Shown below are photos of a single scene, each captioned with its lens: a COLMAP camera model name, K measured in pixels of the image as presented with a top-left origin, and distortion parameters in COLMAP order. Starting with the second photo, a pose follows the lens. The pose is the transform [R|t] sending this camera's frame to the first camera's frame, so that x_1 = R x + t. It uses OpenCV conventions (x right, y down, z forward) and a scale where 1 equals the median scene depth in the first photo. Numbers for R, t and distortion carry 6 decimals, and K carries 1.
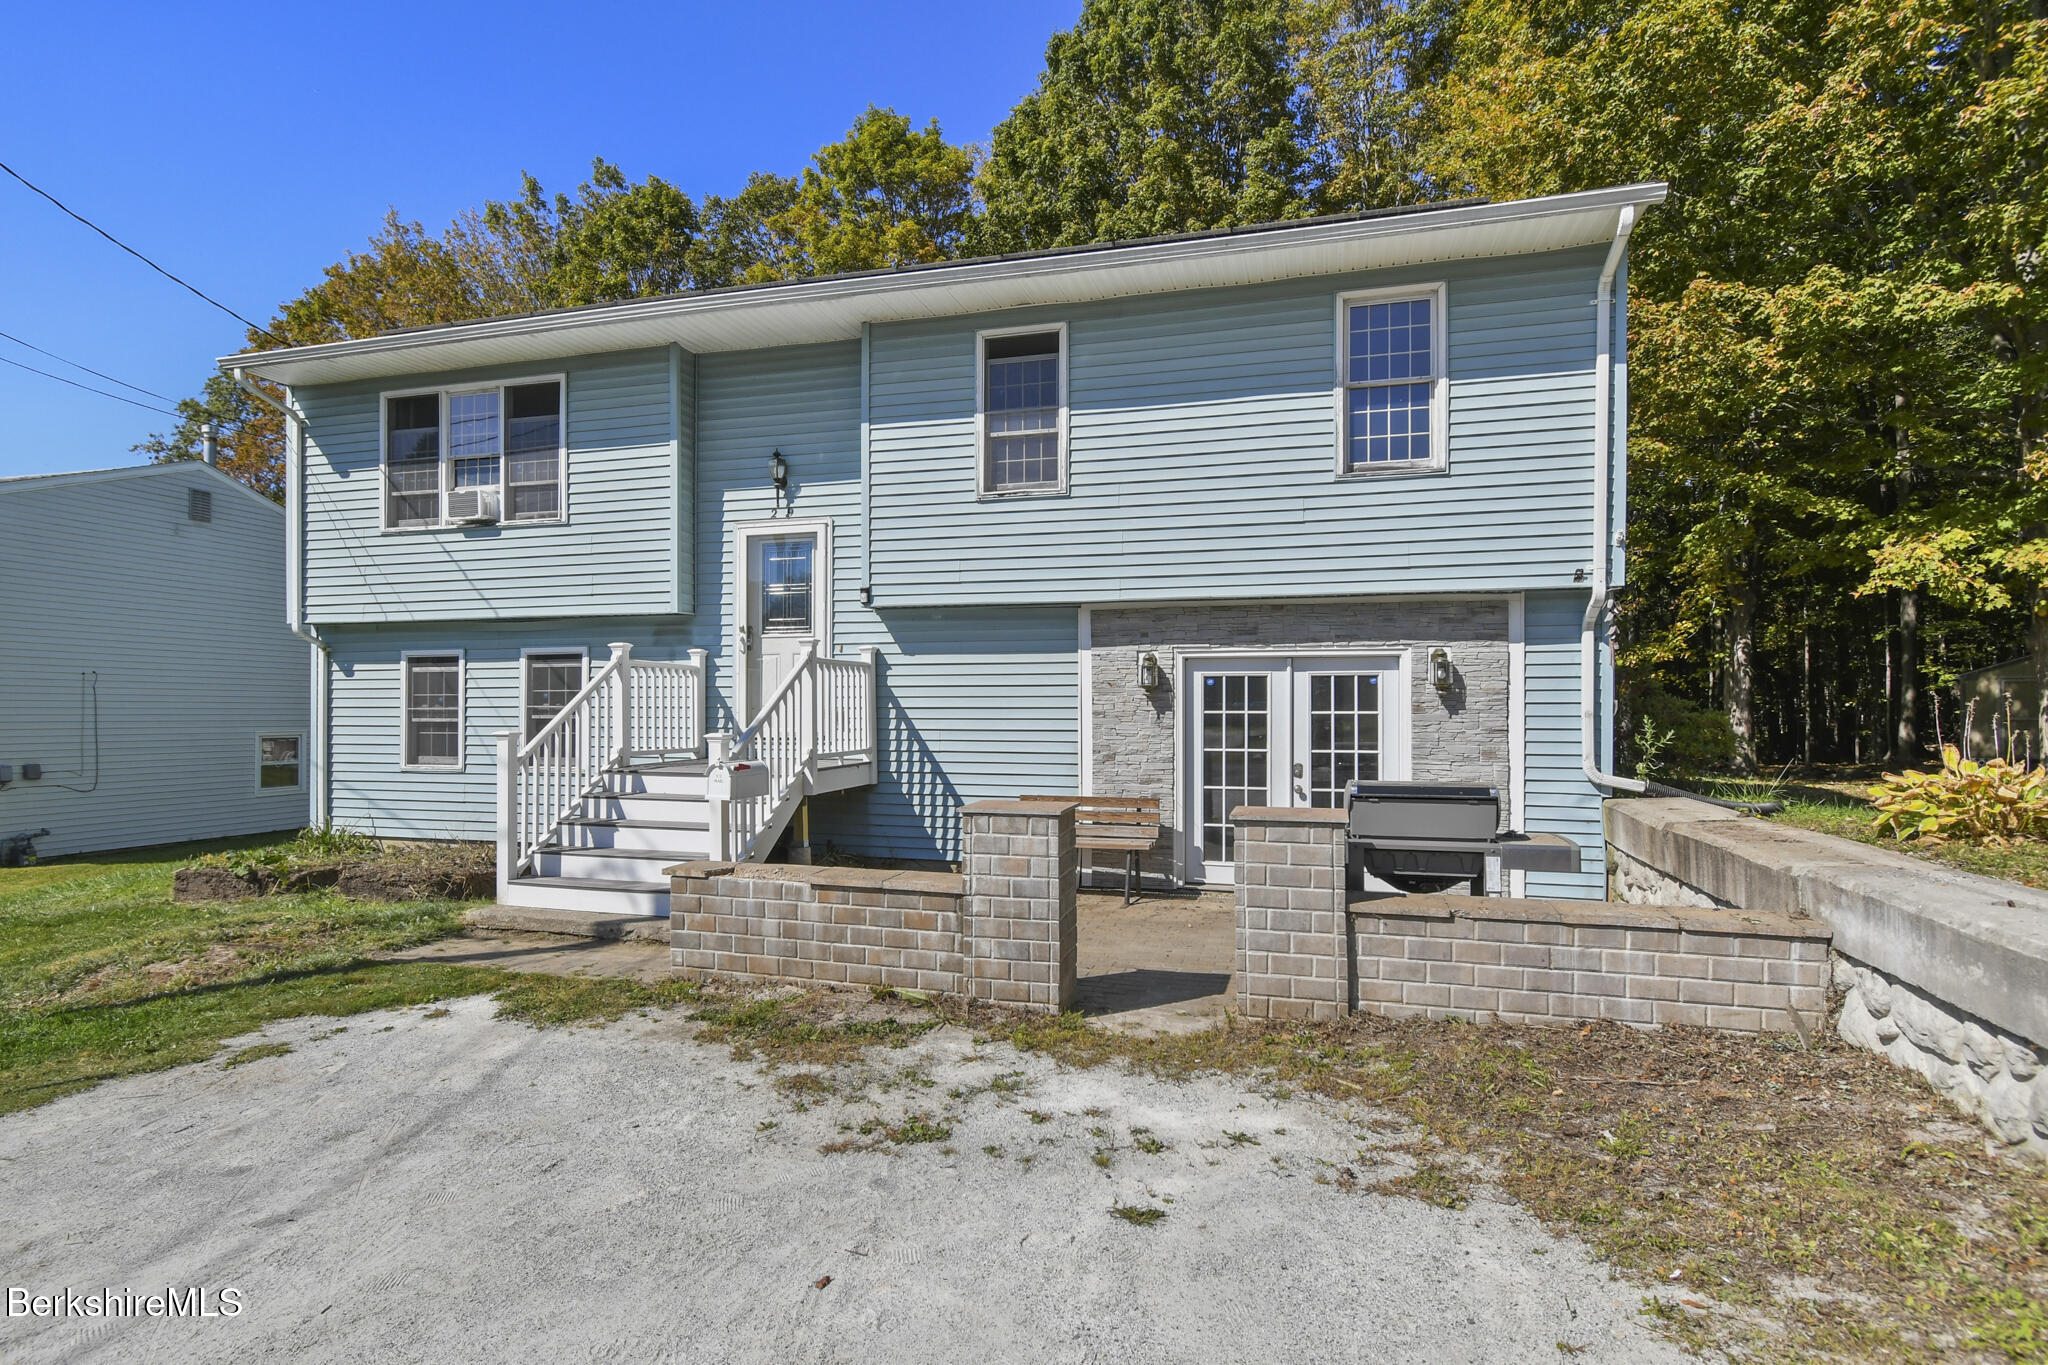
lens RADIAL K [[1044.4, 0, 1021.9], [0, 1044.4, 693.3], [0, 0, 1]] dist [-0.000829, -0.000189]
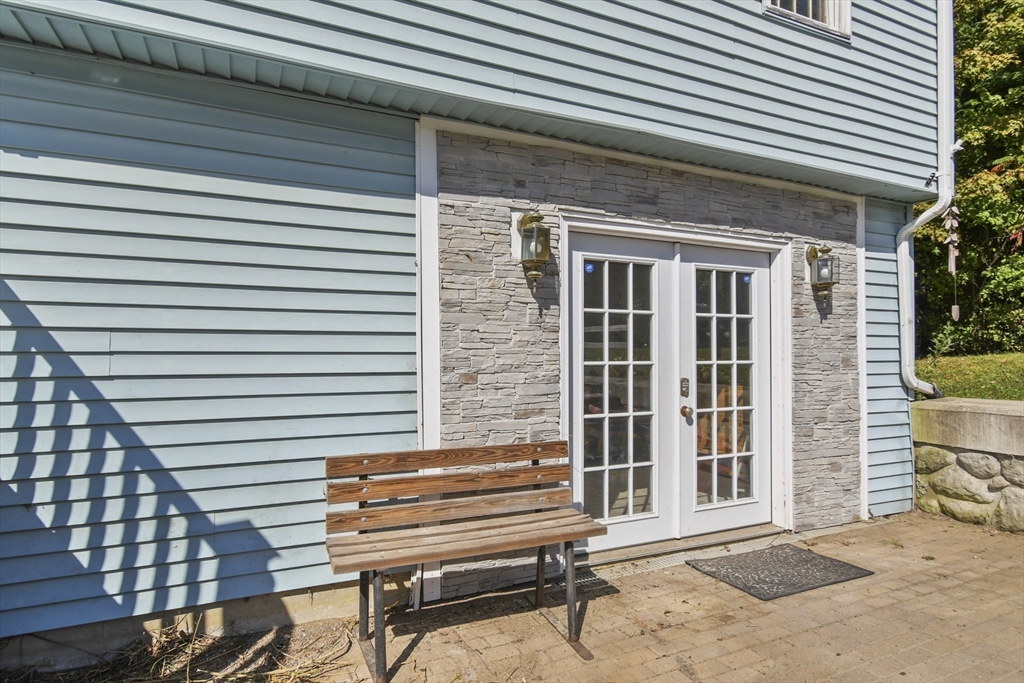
lens RADIAL K [[577.3, 0, 509.7], [0, 577.3, 348.8], [0, 0, 1]] dist [-0.001715, 0.001909]
pose [[0.764017, 0.001998, 0.645192, -0.114458], [-0.008767, 0.999935, 0.007285, 0.042103], [-0.645136, -0.011222, 0.763985, 0.734719]]
